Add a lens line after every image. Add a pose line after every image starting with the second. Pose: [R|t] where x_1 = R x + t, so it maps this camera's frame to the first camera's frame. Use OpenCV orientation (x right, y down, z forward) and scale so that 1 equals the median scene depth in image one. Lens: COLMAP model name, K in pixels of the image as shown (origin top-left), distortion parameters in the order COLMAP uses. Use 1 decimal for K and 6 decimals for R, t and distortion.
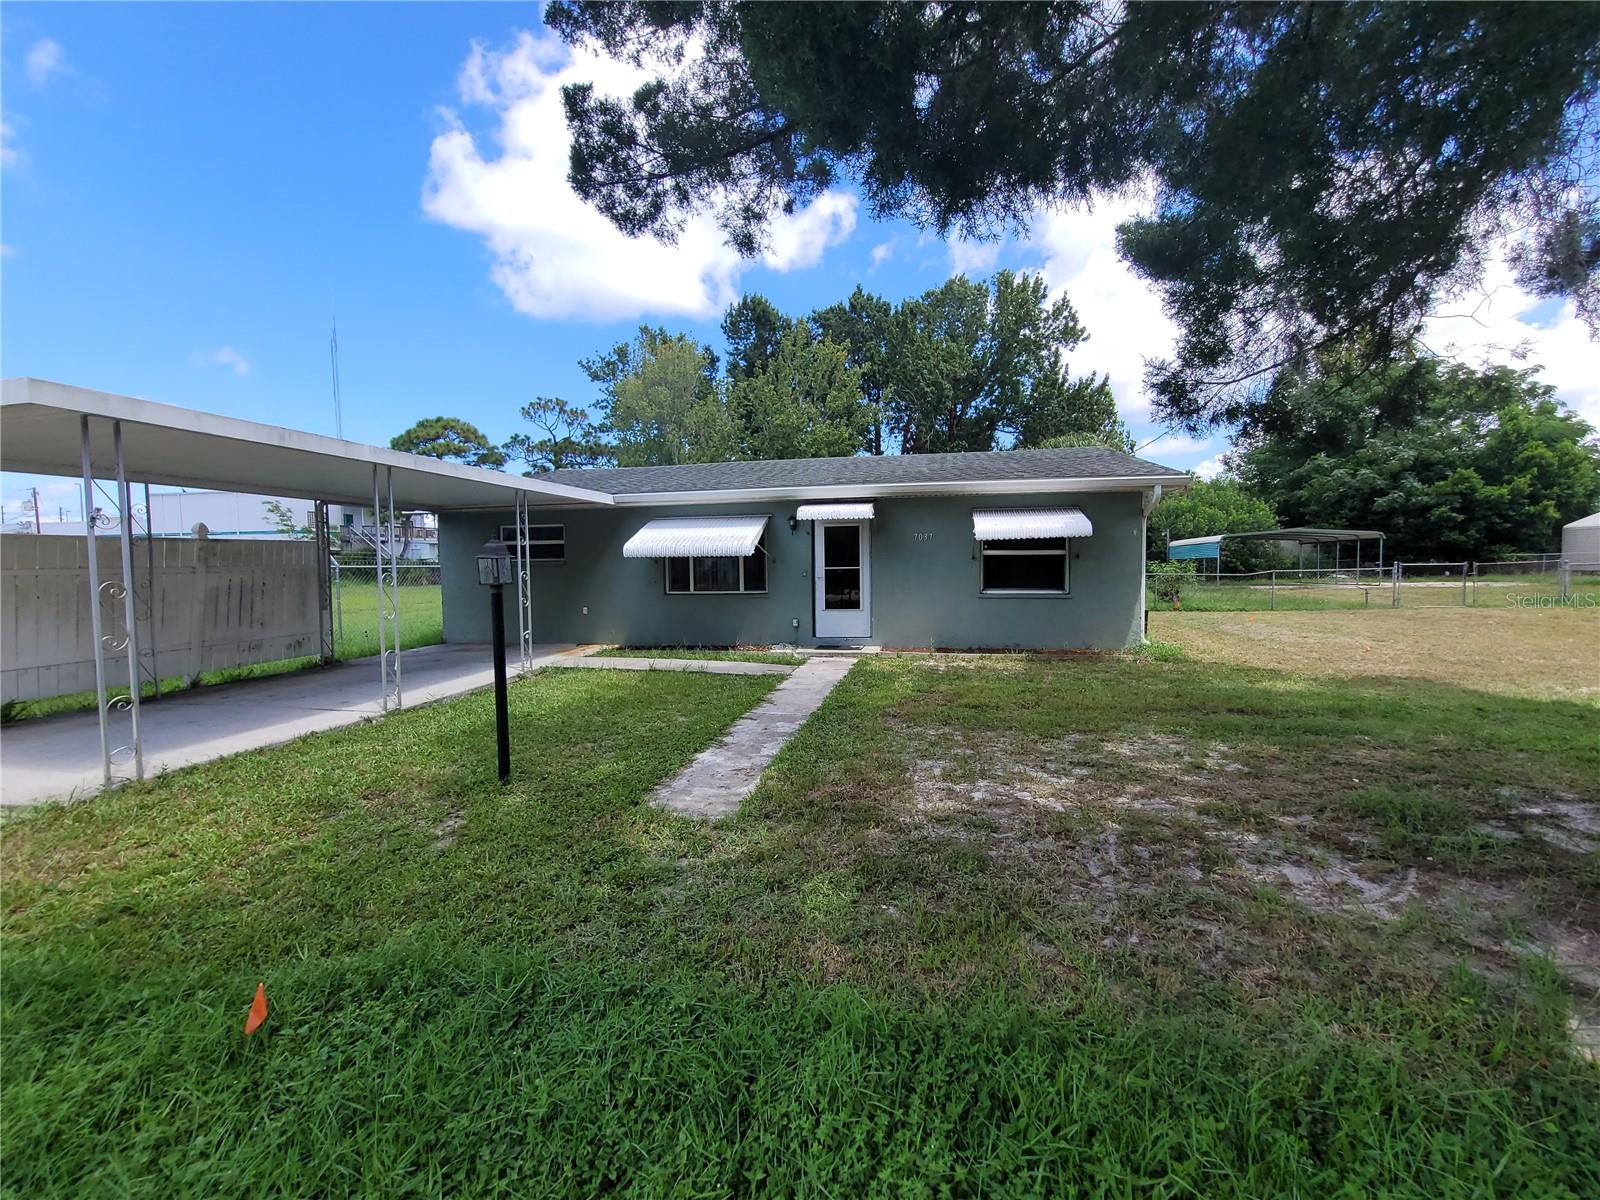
lens RADIAL K [[649.0, 0, 802.5], [0, 649.0, 599.6], [0, 0, 1]] dist [-0.000549, 0.000200]
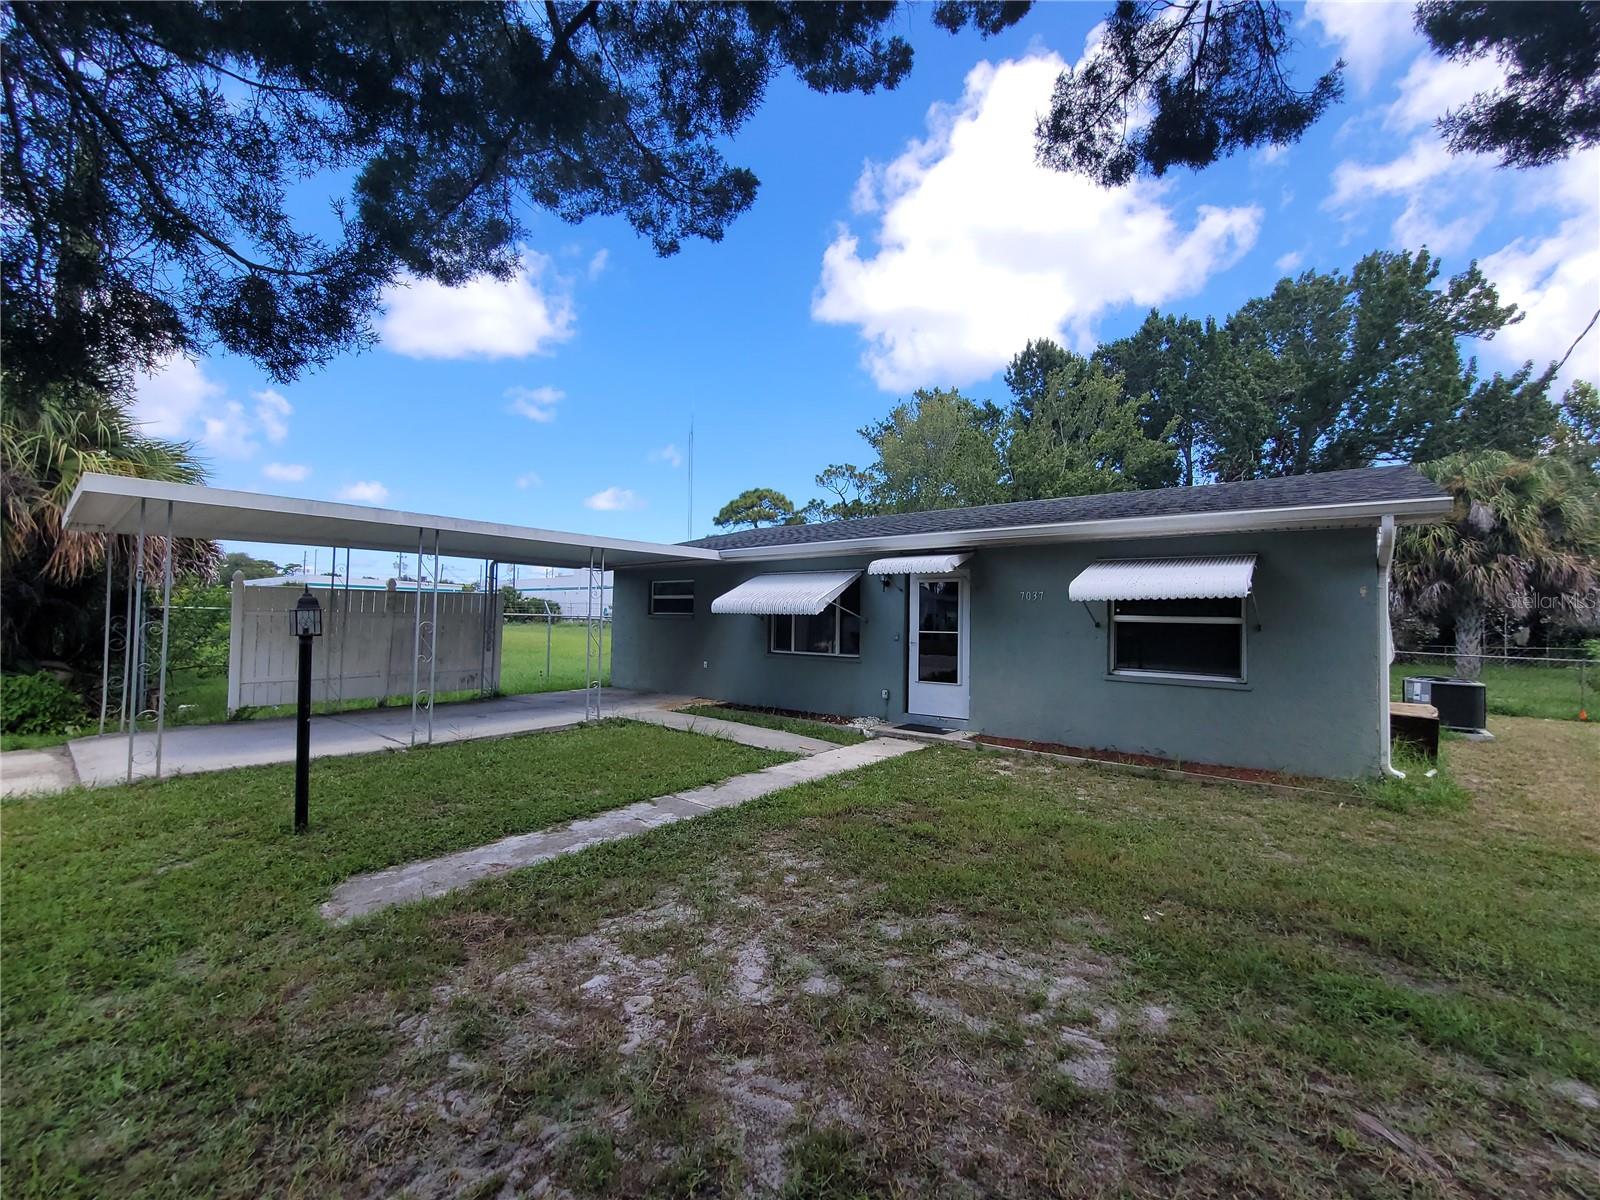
lens RADIAL K [[649.0, 0, 802.5], [0, 649.0, 599.6], [0, 0, 1]] dist [-0.000549, 0.000200]
pose [[0.886383, 0.014241, -0.462733, 0.265318], [-0.054300, 0.995826, -0.073366, -0.017810], [0.459757, 0.090157, 0.883457, 0.165164]]
